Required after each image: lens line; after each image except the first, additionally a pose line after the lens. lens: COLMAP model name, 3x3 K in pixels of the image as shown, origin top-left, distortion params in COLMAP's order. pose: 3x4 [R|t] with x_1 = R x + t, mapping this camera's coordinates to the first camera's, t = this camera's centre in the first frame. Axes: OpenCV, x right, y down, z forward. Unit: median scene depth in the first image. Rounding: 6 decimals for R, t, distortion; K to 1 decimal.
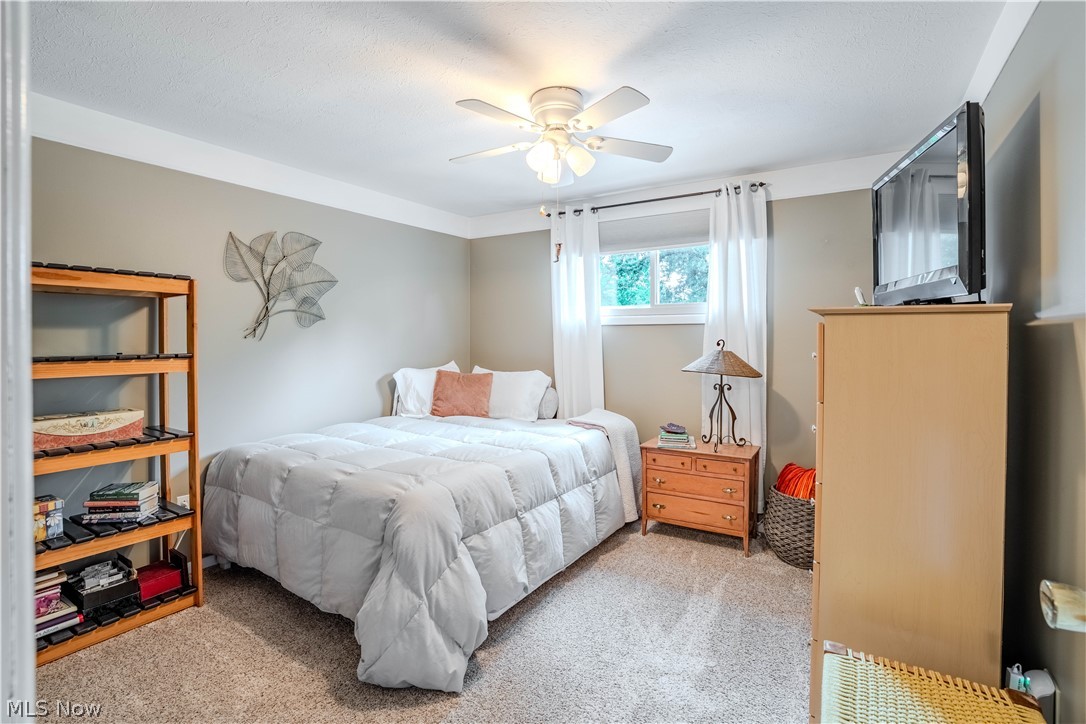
lens RADIAL K [[507.8, 0, 544.0], [0, 507.8, 339.2], [0, 0, 1]] dist [-0.068600, 0.021250]
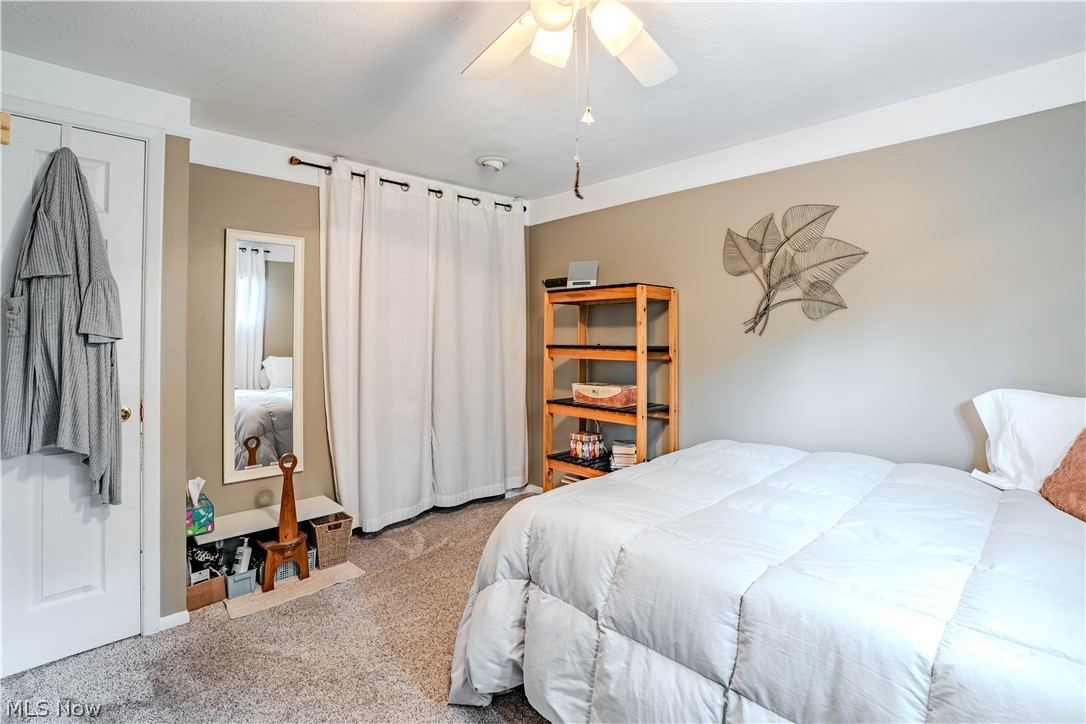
lens RADIAL K [[507.8, 0, 544.0], [0, 507.8, 339.2], [0, 0, 1]] dist [-0.068600, 0.021250]
pose [[-0.239553, 0.007541, -0.970854, 0.422995], [-0.002231, 0.999963, 0.008318, 0.001370], [0.970881, 0.004158, -0.239527, 0.829302]]
